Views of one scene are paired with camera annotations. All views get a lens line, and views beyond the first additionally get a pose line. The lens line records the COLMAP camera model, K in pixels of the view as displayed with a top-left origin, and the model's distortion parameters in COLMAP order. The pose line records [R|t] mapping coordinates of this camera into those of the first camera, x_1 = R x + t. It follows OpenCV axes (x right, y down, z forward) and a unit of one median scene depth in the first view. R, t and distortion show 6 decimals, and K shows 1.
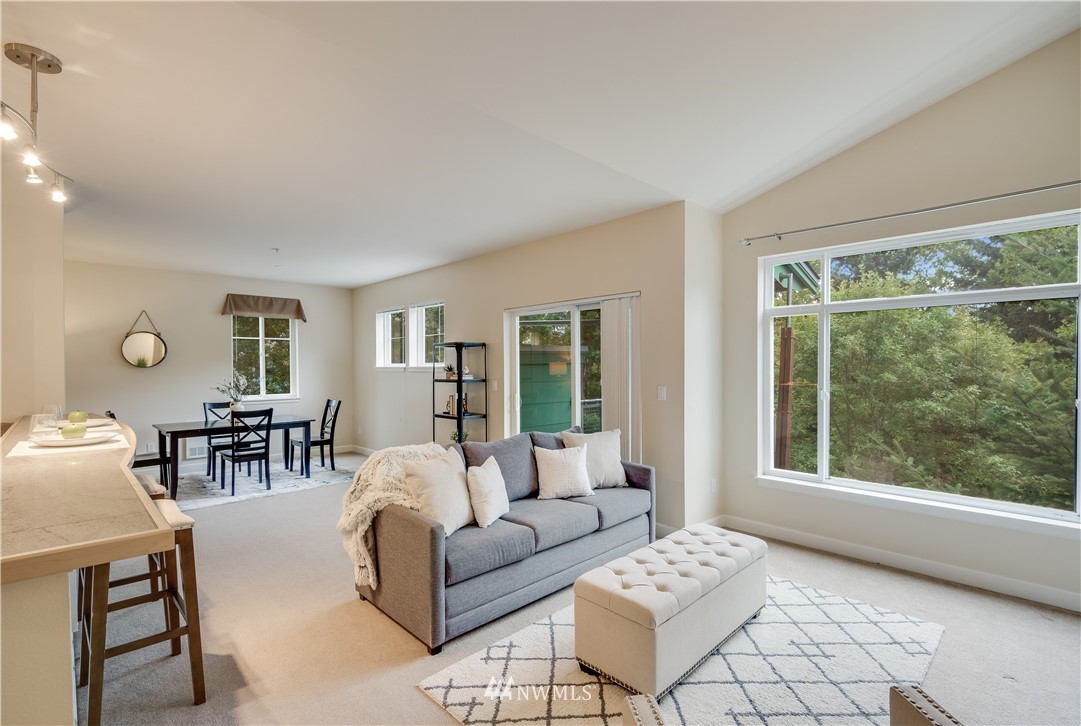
lens RADIAL K [[488.3, 0, 531.4], [0, 488.3, 363.3], [0, 0, 1]] dist [0.014275, -0.010476]
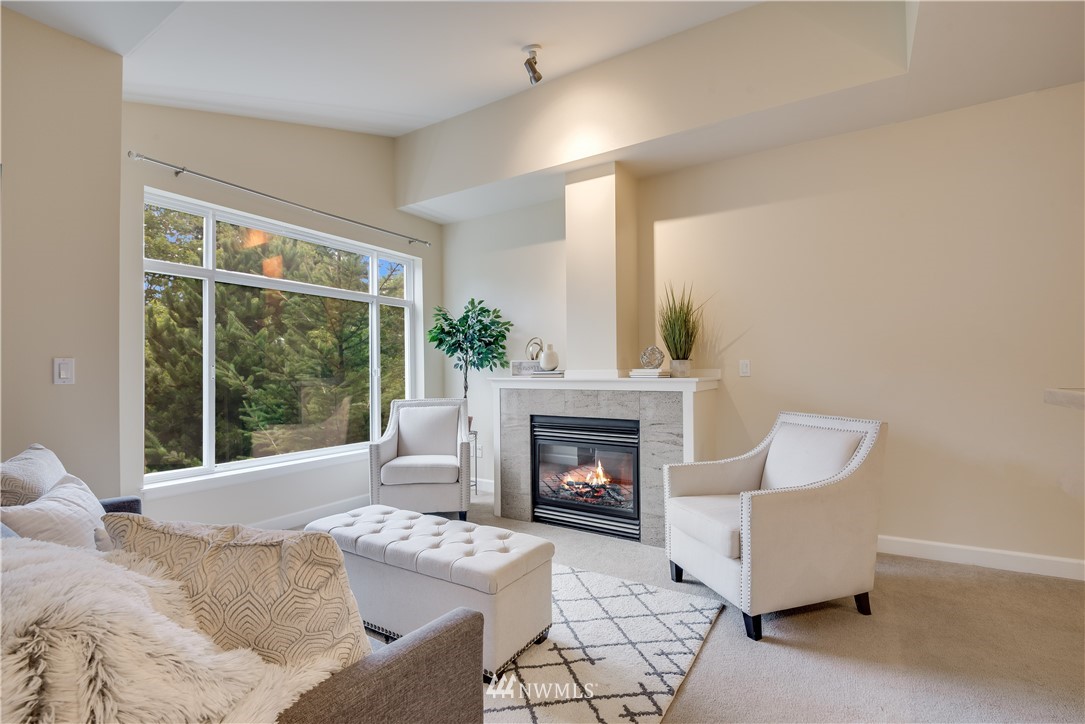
lens RADIAL K [[490.1, 0, 550.4], [0, 490.1, 366.6], [0, 0, 1]] dist [0.014275, -0.010476]
pose [[-0.261163, 0.011439, 0.965227, -0.411705], [0.000619, 0.999932, -0.011683, 0.063045], [-0.965294, -0.002454, -0.261153, 0.638424]]
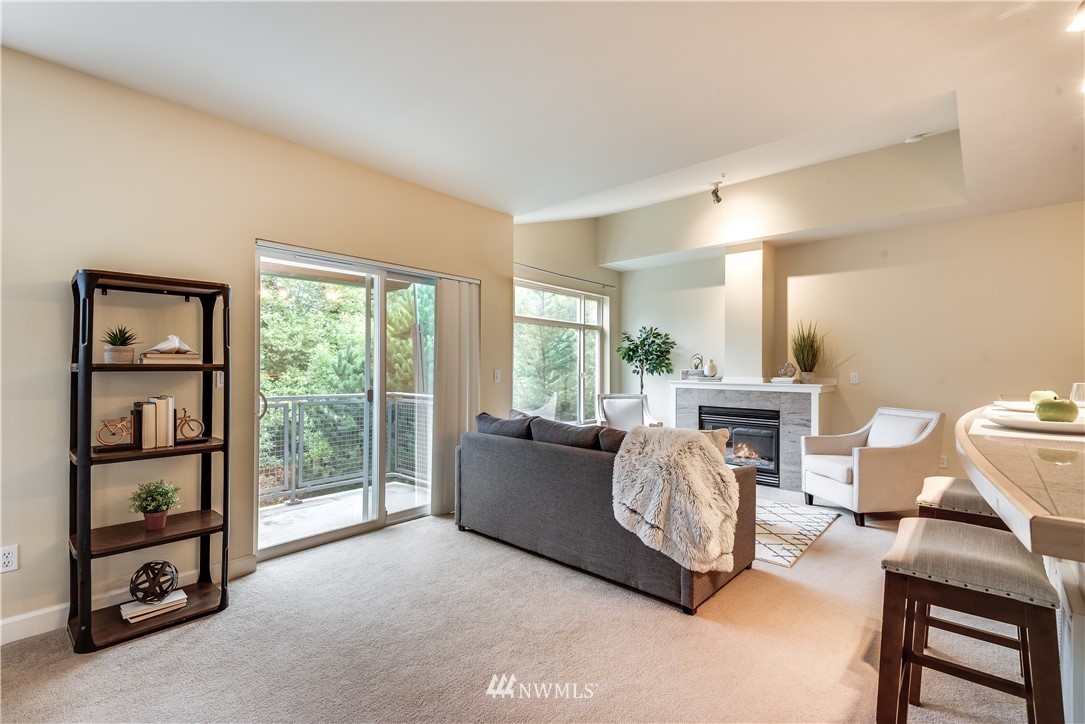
lens RADIAL K [[482.7, 0, 539.0], [0, 482.7, 367.5], [0, 0, 1]] dist [0.005100, -0.000542]
pose [[-0.071683, 0.002633, 0.997424, -0.895532], [-0.016054, 0.999864, -0.003793, 0.044643], [-0.997298, -0.016284, -0.071631, 1.017796]]
